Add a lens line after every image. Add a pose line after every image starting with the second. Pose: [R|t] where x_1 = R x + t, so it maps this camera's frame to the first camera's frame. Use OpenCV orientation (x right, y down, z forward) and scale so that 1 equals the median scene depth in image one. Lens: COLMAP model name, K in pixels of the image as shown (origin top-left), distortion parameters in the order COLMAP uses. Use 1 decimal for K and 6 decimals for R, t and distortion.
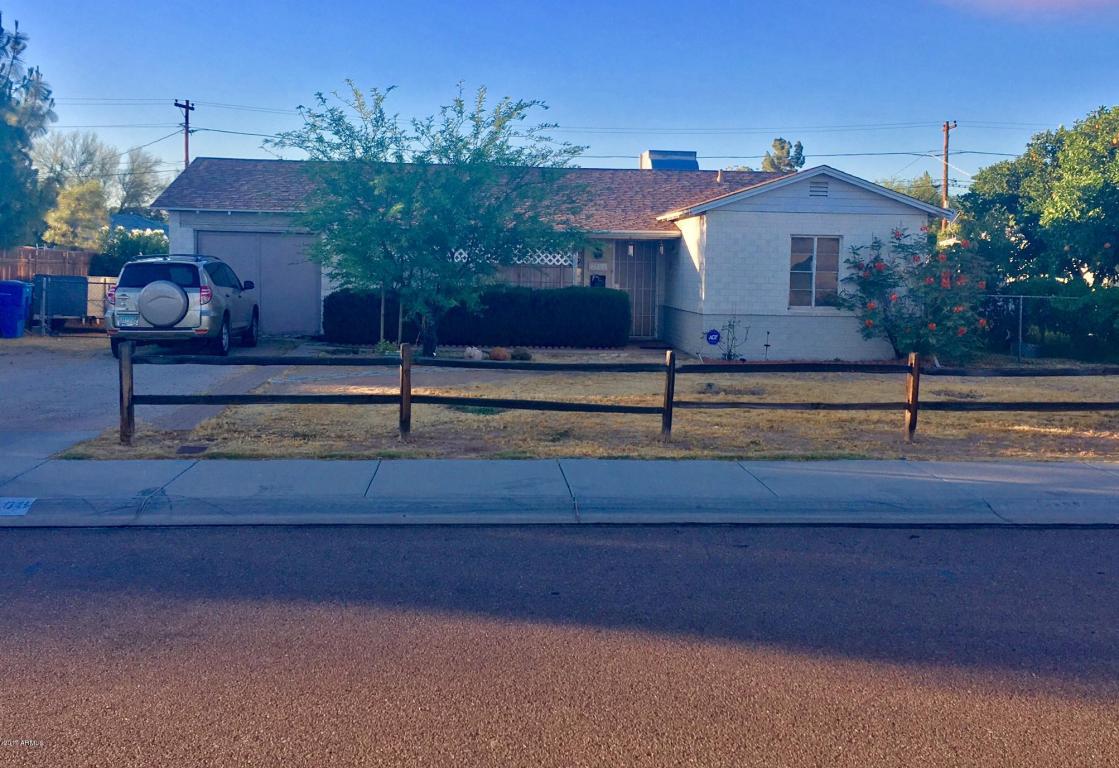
lens RADIAL K [[1175.6, 0, 559.8], [0, 1175.6, 348.8], [0, 0, 1]] dist [0.041751, 0.000000]
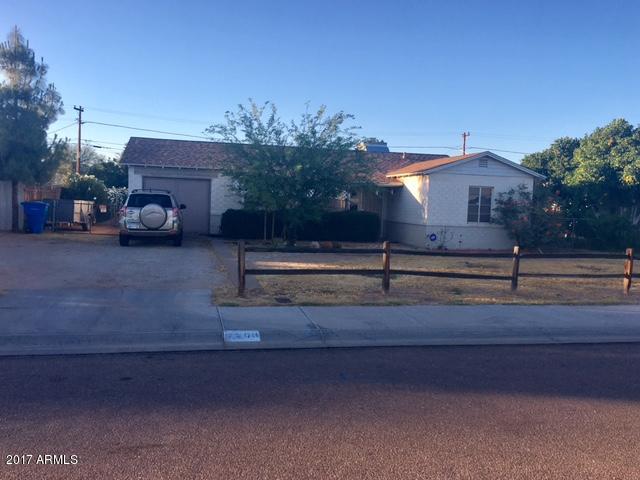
lens RADIAL K [[583.5, 0, 319.8], [0, 583.5, 239.1], [0, 0, 1]] dist [0.057631, 0.000000]
pose [[0.989880, 0.009664, 0.141576, -0.204291], [-0.009363, 0.999952, -0.002791, -0.002744], [-0.141596, 0.001437, 0.989923, 0.063225]]
